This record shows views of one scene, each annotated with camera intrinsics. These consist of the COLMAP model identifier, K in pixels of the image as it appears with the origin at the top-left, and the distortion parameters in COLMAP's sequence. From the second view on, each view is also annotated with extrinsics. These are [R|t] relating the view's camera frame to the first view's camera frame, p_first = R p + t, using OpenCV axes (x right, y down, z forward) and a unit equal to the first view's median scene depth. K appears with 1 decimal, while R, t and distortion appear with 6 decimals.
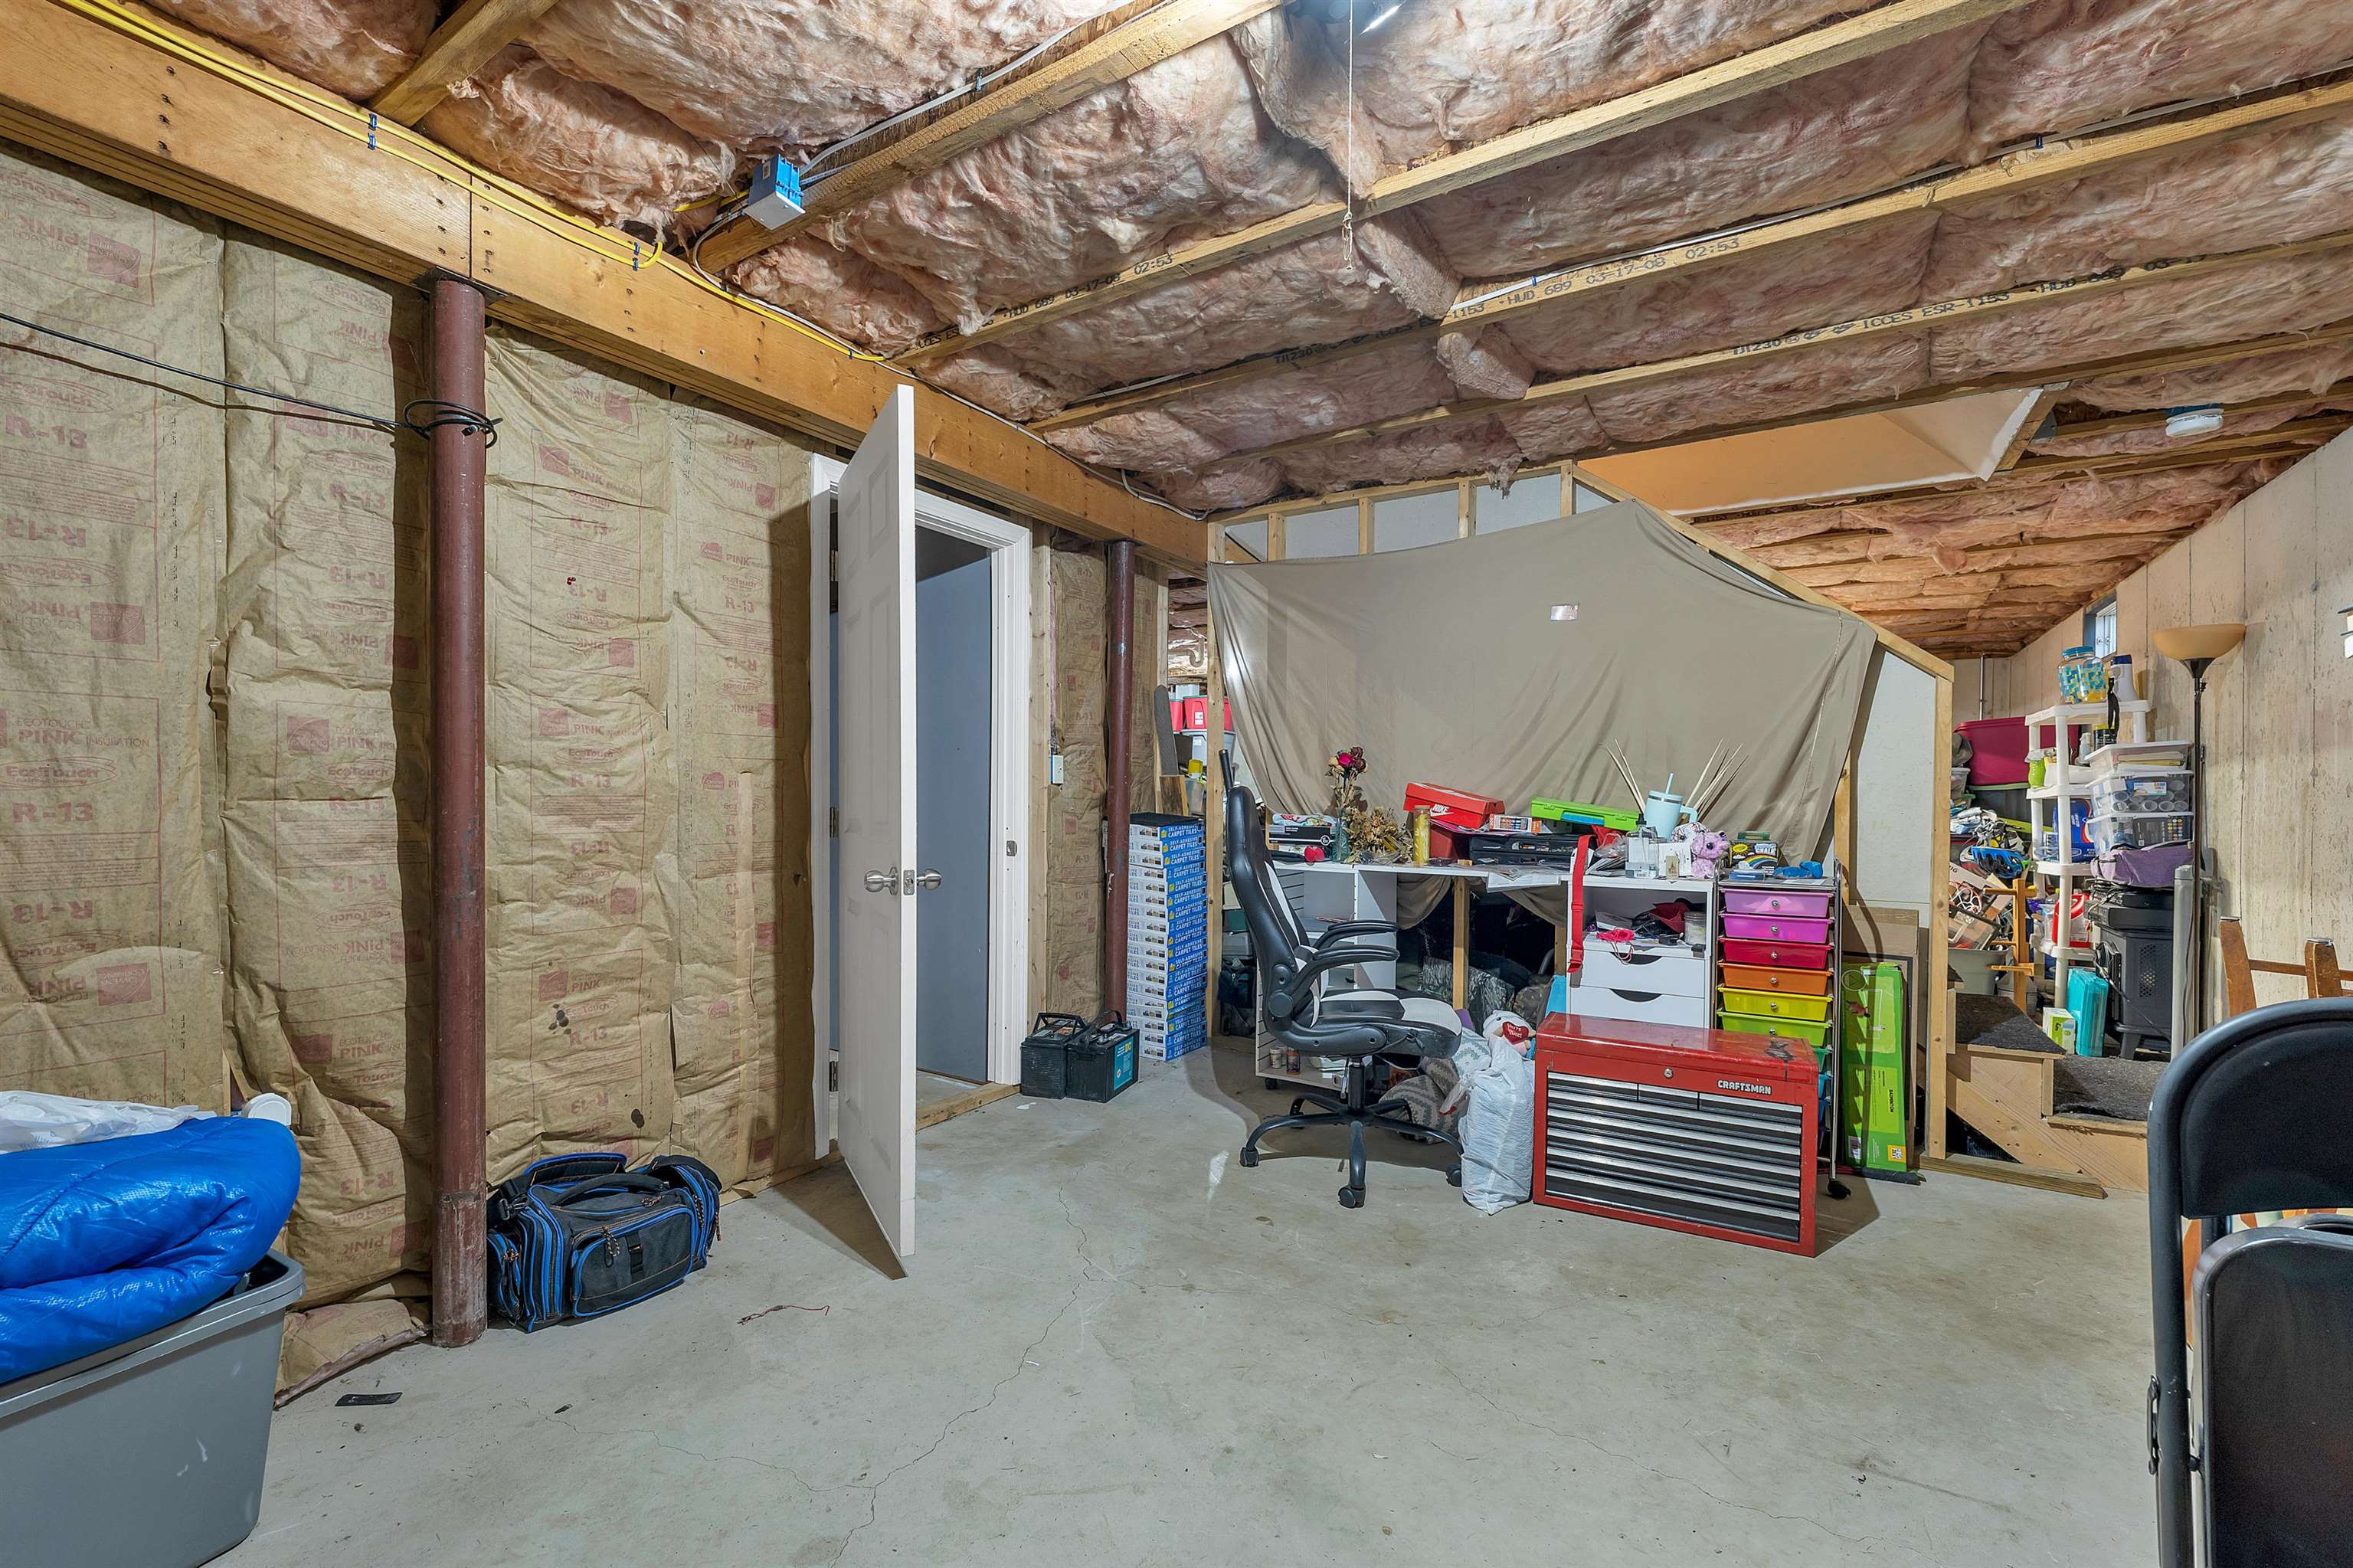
lens RADIAL K [[994.0, 0, 1165.9], [0, 994.0, 810.4], [0, 0, 1]] dist [0.000859, -0.000160]
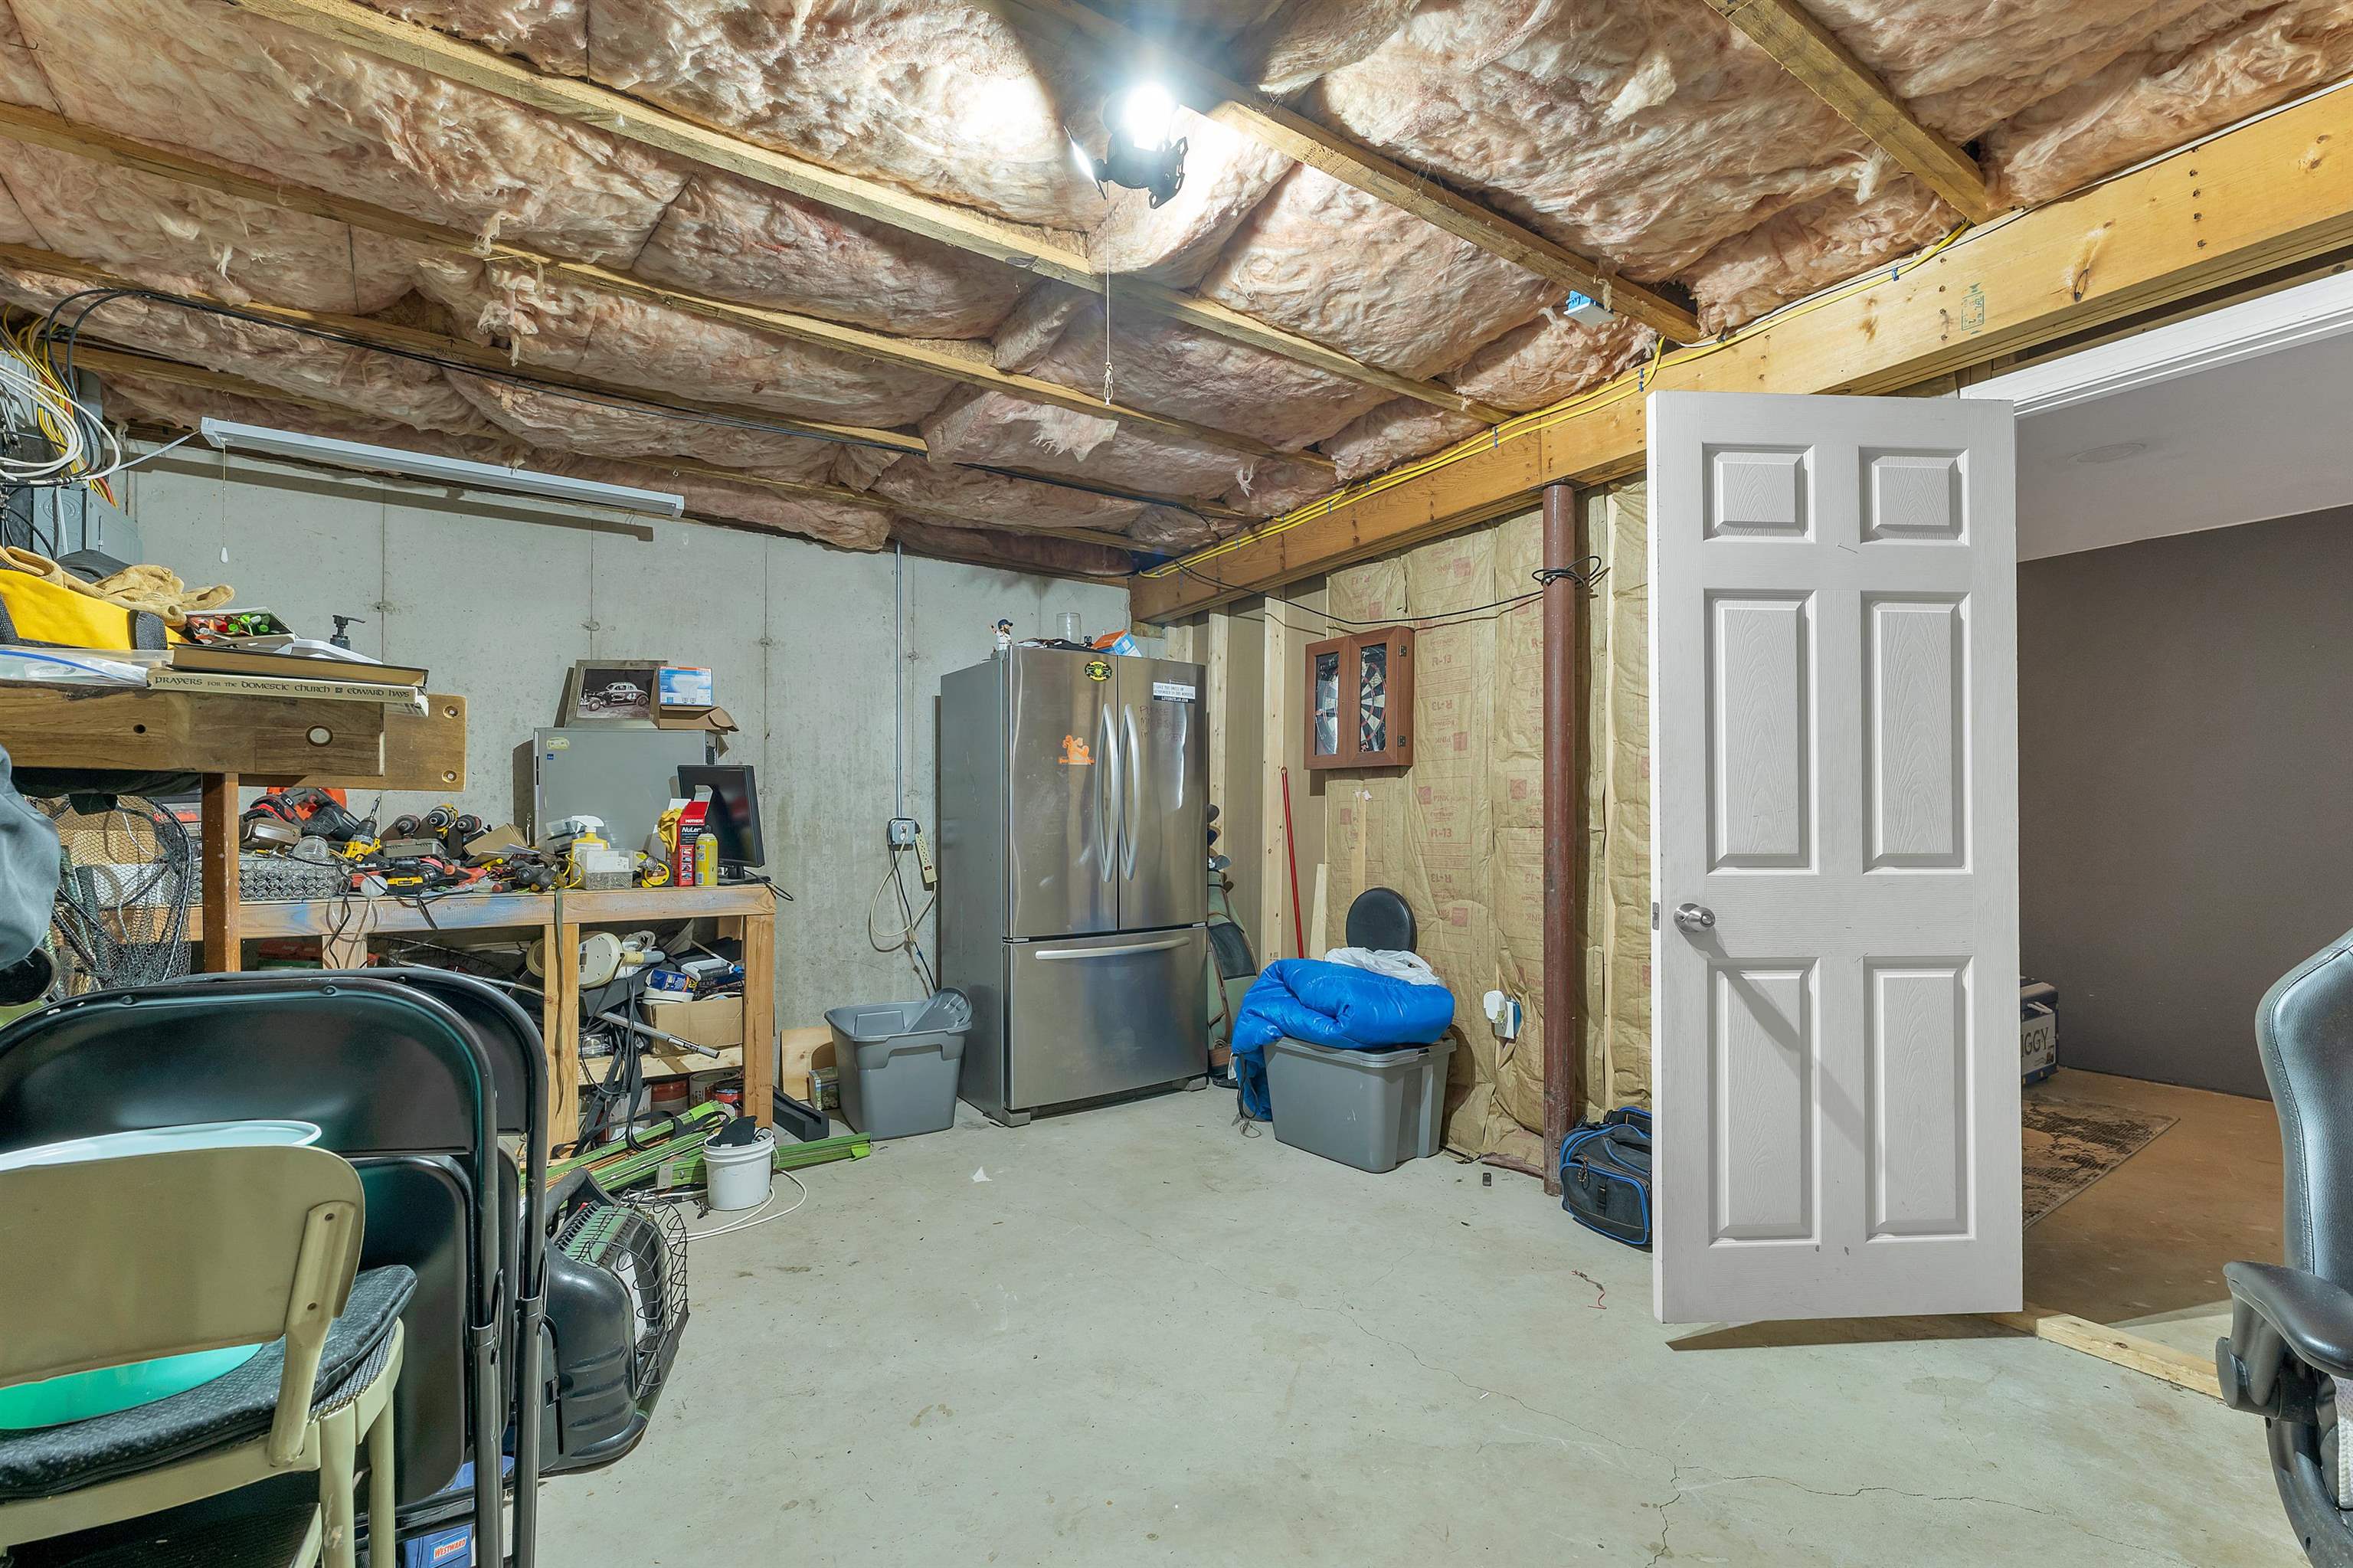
lens RADIAL K [[994.0, 0, 1165.9], [0, 994.0, 810.4], [0, 0, 1]] dist [0.000859, -0.000160]
pose [[-0.430459, -0.014350, -0.902496, 0.969532], [-0.014774, 0.999852, -0.008851, -0.016048], [0.902489, 0.009523, -0.430607, 1.212132]]
